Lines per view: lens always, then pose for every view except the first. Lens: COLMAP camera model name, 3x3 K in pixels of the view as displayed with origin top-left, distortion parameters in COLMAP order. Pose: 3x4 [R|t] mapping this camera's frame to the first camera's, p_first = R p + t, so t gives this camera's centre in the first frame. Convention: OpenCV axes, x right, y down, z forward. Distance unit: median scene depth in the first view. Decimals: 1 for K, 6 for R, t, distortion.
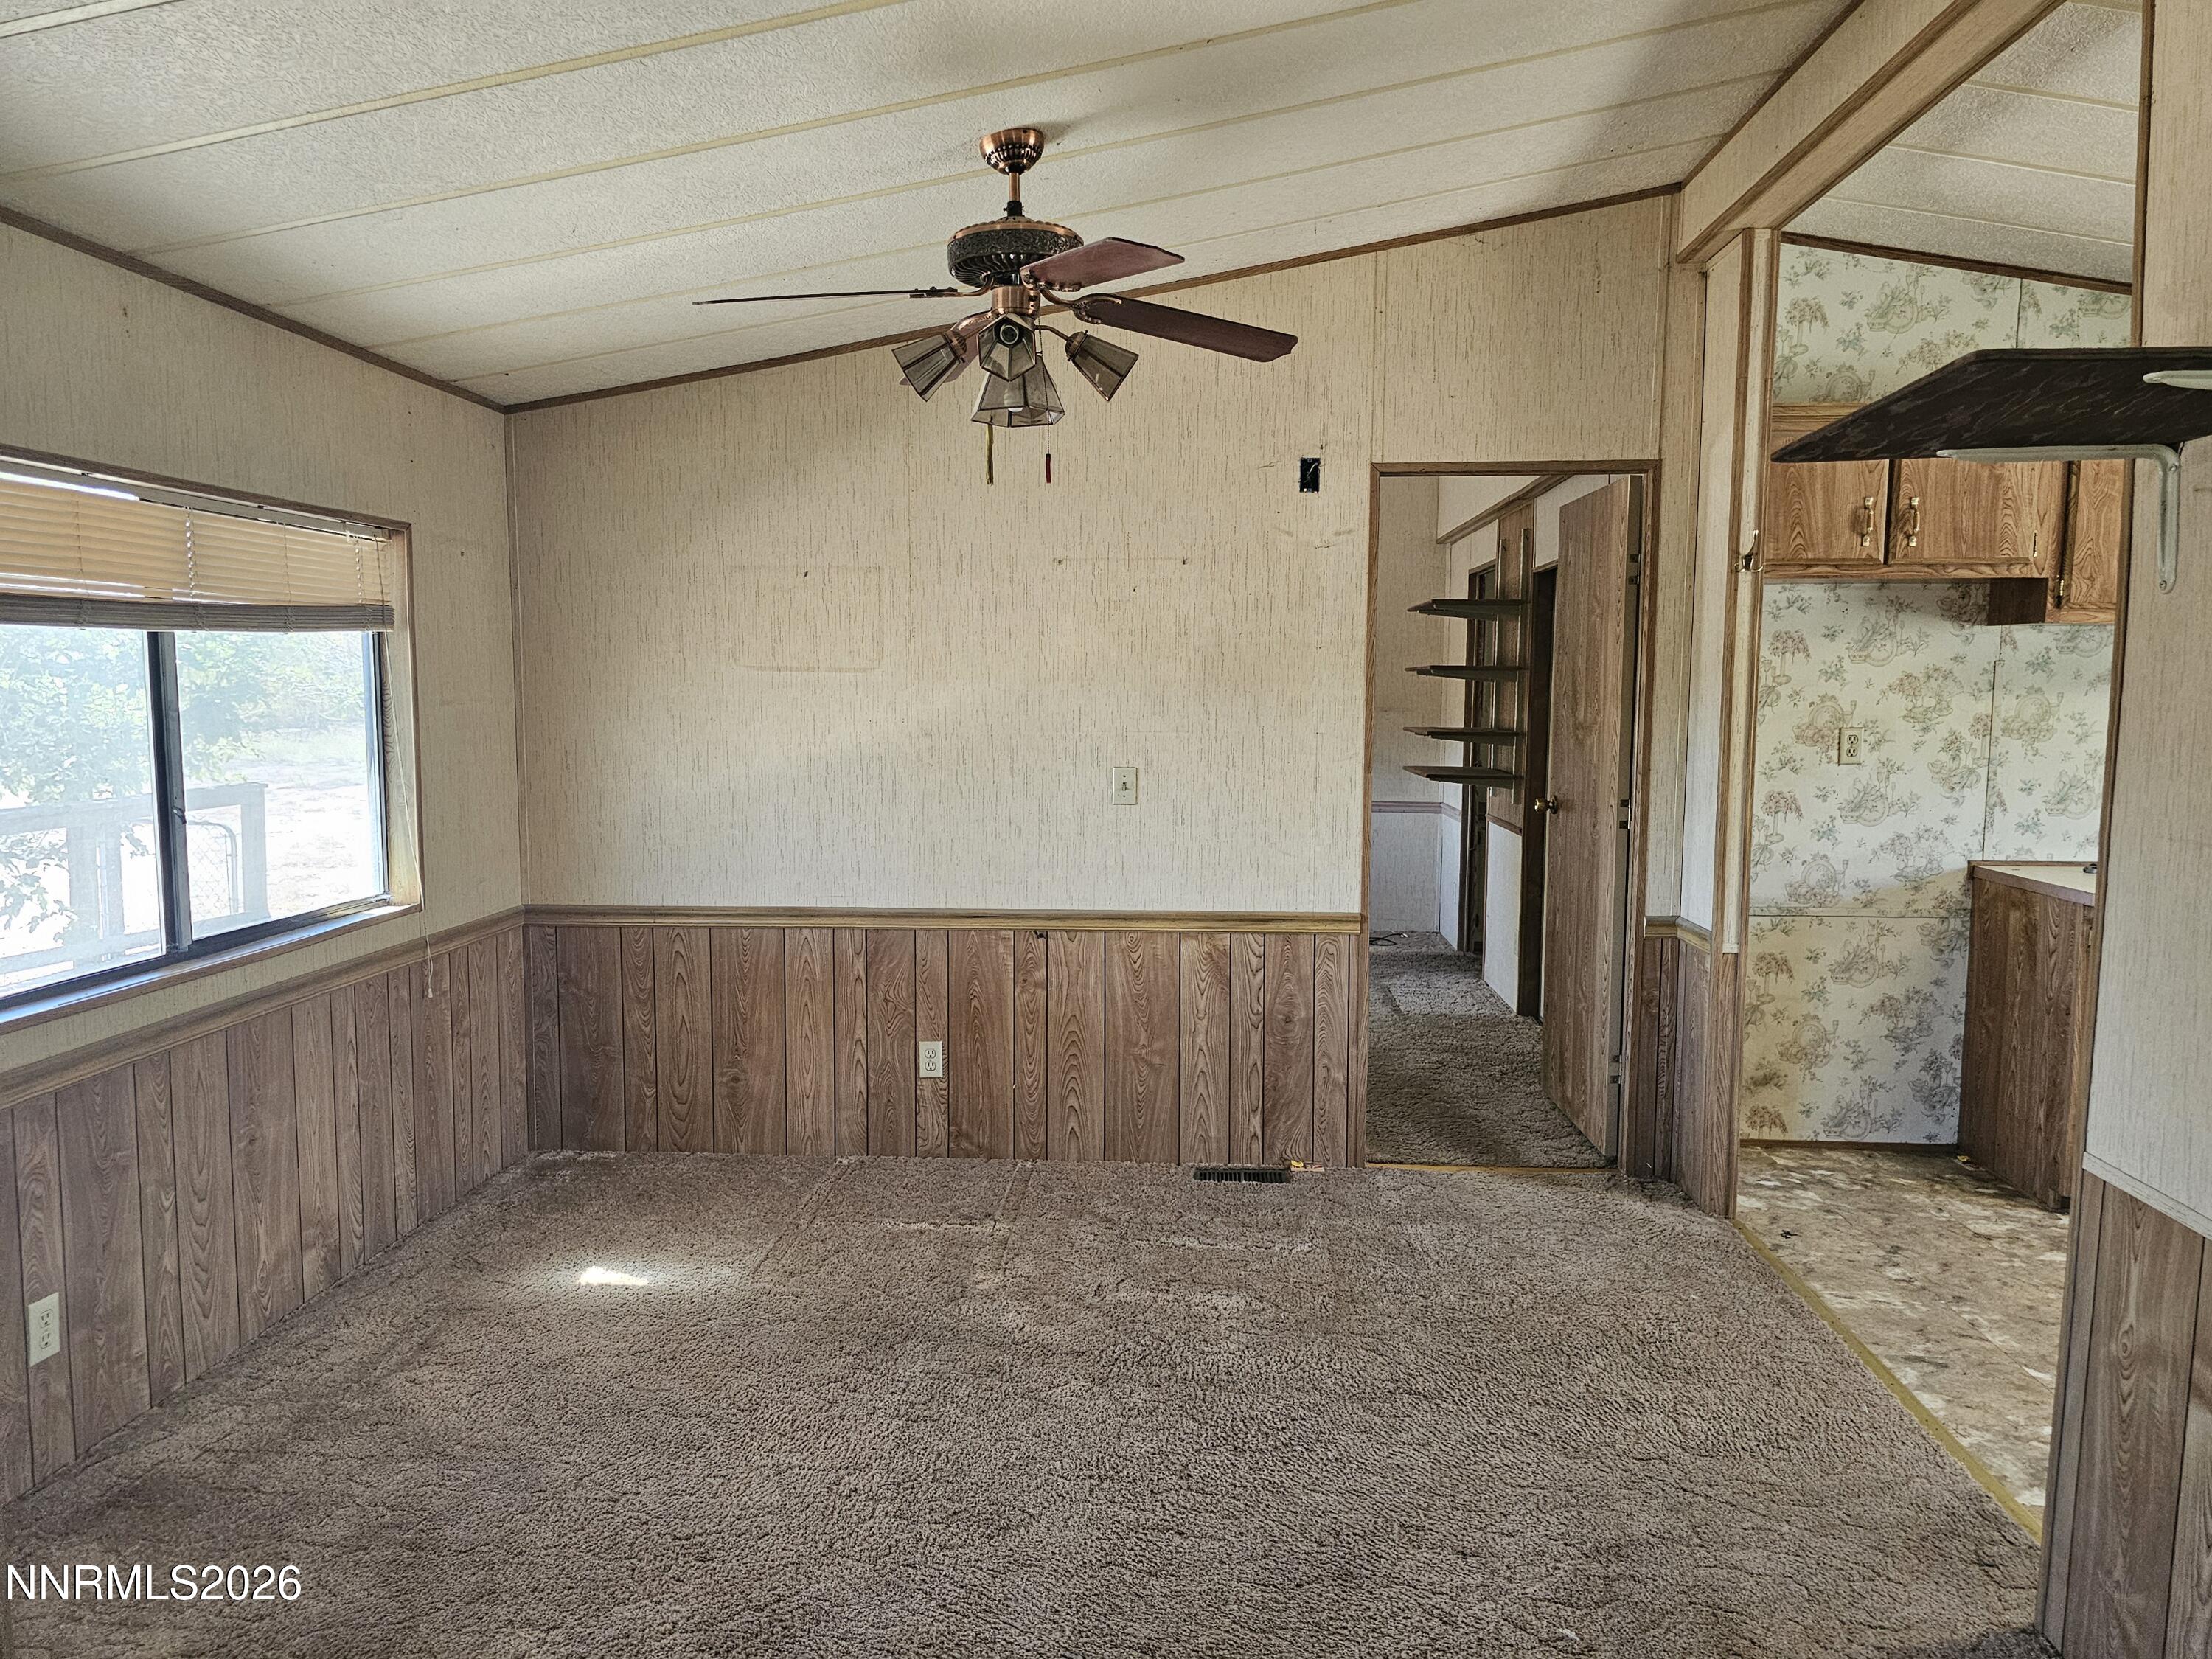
lens RADIAL K [[1486.5, 0, 1094.1], [0, 1486.5, 825.1], [0, 0, 1]] dist [0.060378, -0.054939]
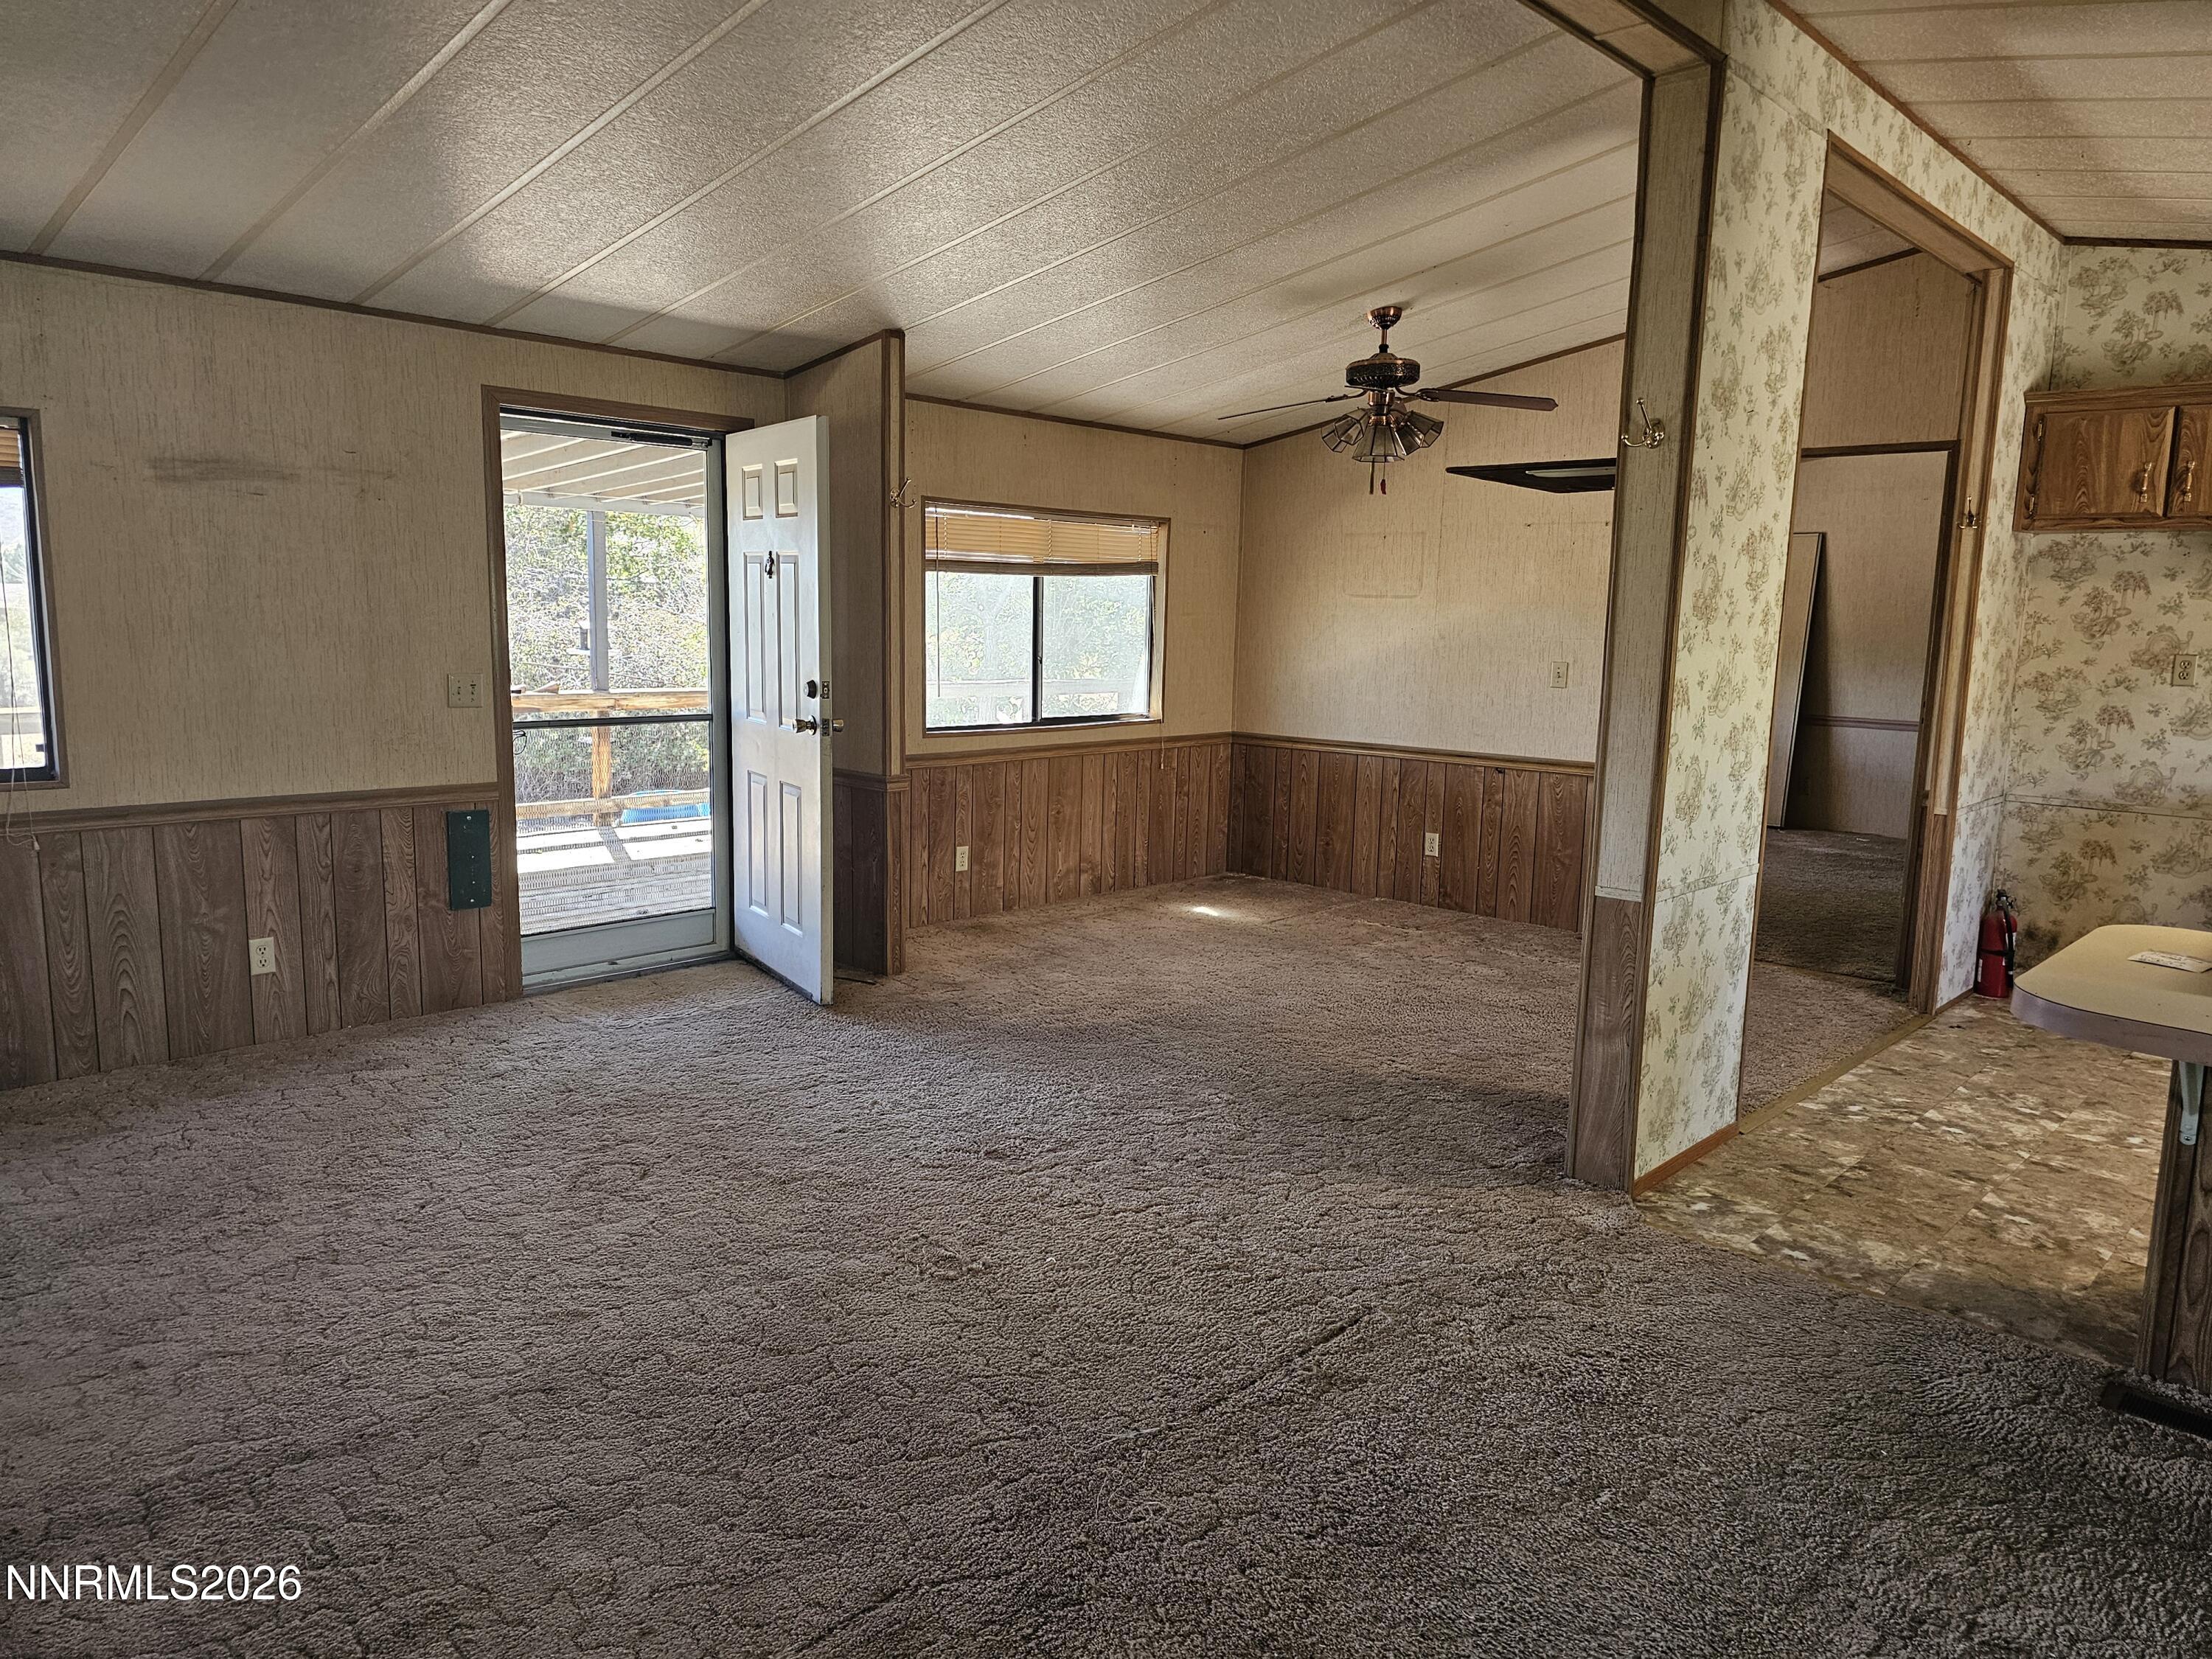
lens RADIAL K [[1486.5, 0, 1092.8], [0, 1486.5, 838.4], [0, 0, 1]] dist [0.060378, -0.054939]
pose [[0.769131, 0.112289, -0.629150, 0.630494], [-0.079636, 0.993610, 0.079982, 0.053833], [0.634111, -0.011414, 0.773158, -0.474593]]
